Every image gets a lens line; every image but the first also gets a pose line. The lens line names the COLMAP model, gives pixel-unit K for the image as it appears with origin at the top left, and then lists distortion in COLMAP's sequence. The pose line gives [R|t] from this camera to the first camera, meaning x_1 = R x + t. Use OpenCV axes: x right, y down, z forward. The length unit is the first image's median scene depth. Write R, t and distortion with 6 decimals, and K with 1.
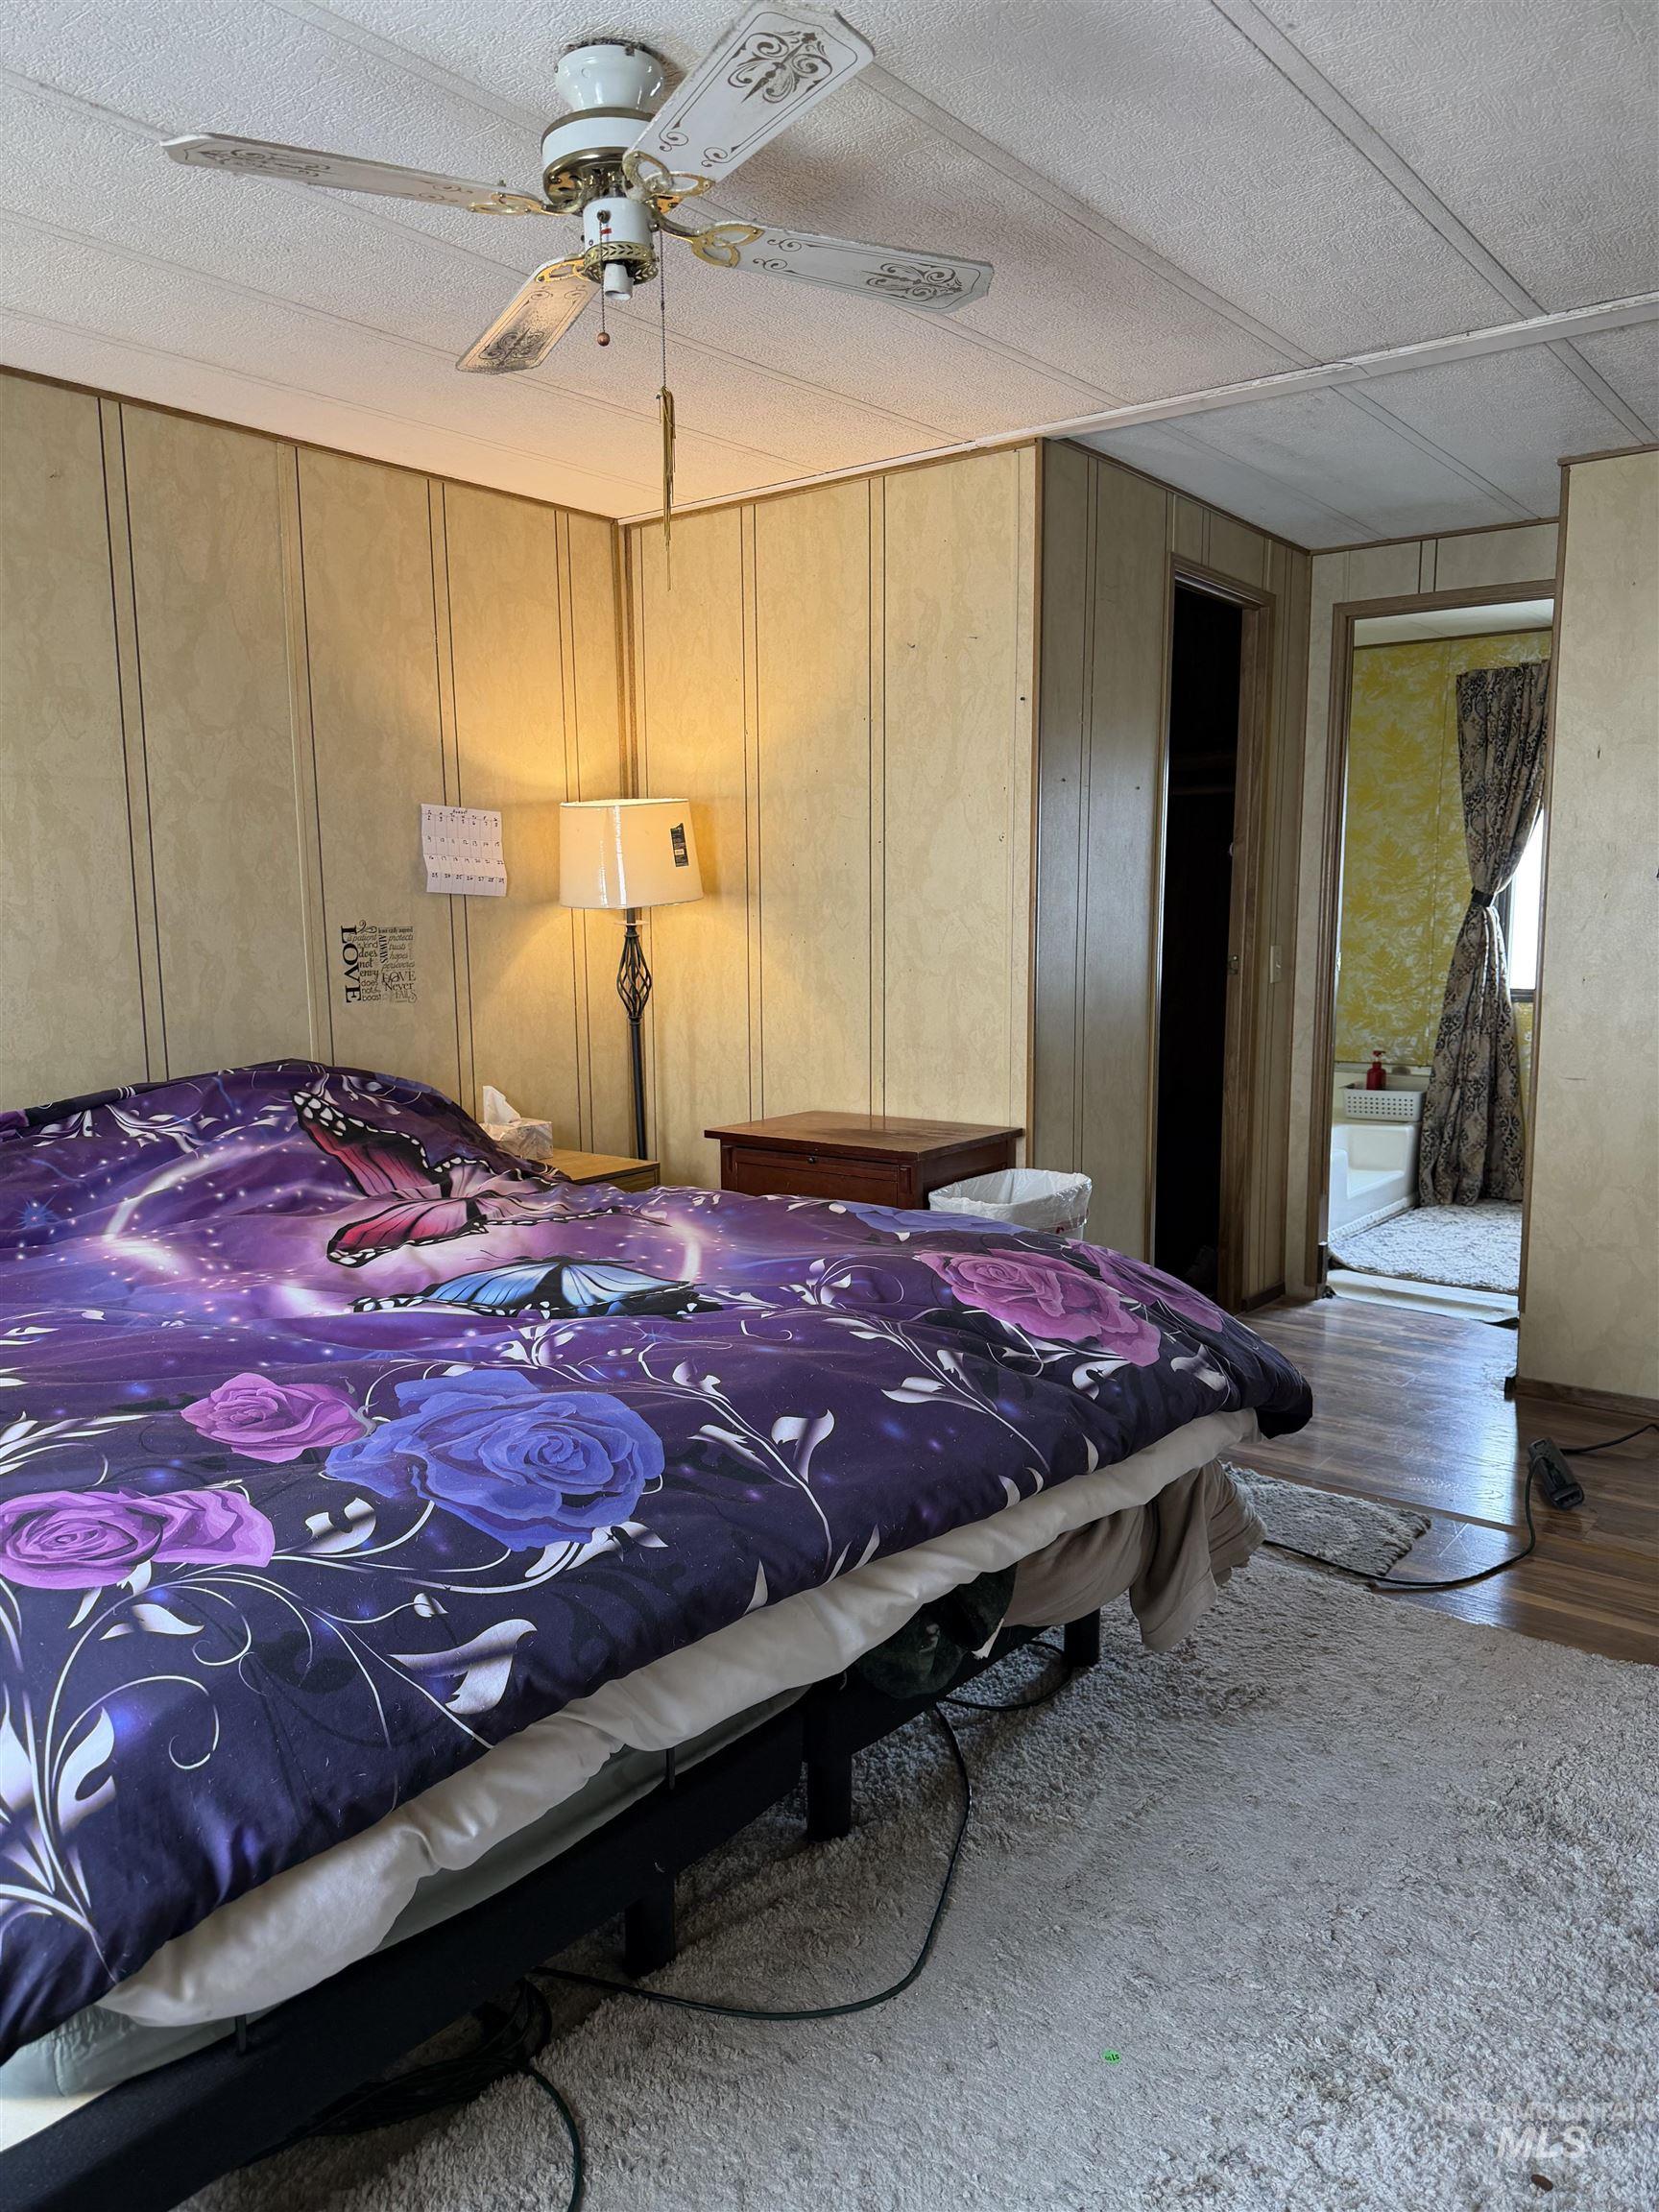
lens RADIAL K [[1561.9, 0, 829.5], [0, 1561.9, 1106.0], [0, 0, 1]] dist [-0.000326, -0.005670]
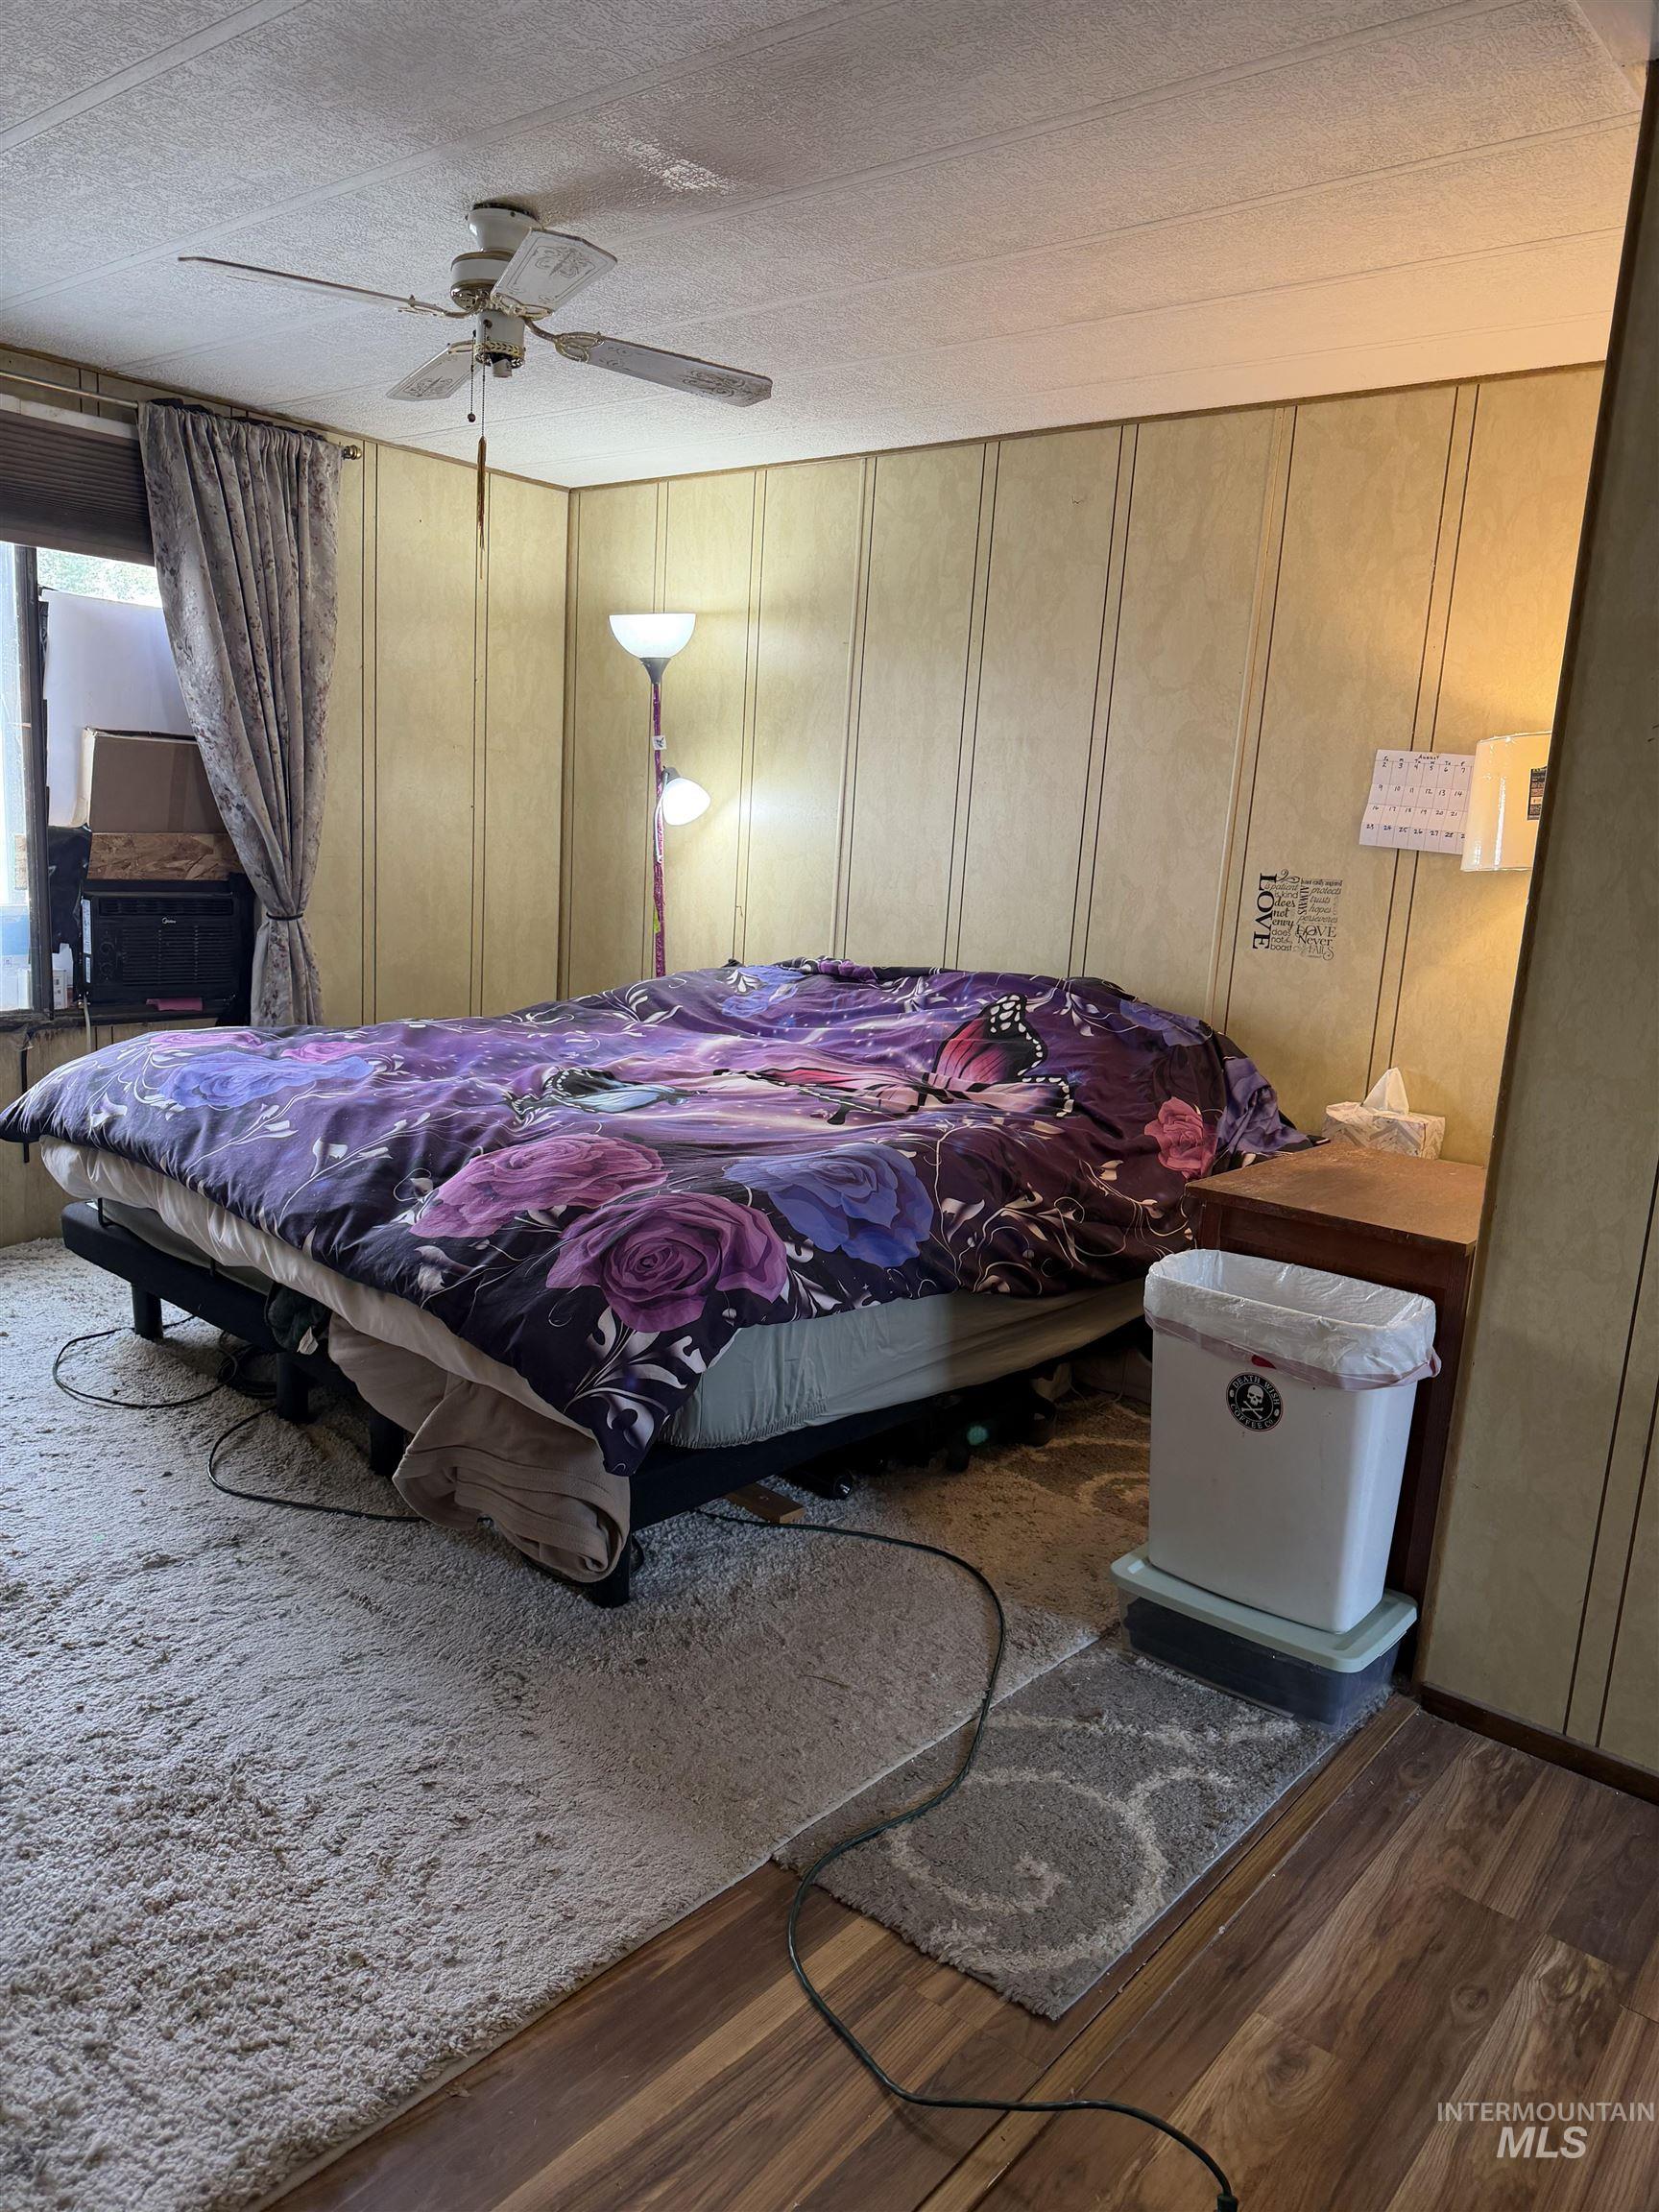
lens RADIAL K [[1576.1, 0, 822.2], [0, 1576.1, 1132.2], [0, 0, 1]] dist [0.002318, -0.109749]
pose [[-0.042300, 0.192491, -0.980387, 0.737193], [-0.189182, 0.961970, 0.197037, -0.100183], [0.981031, 0.193806, -0.004276, 0.751789]]
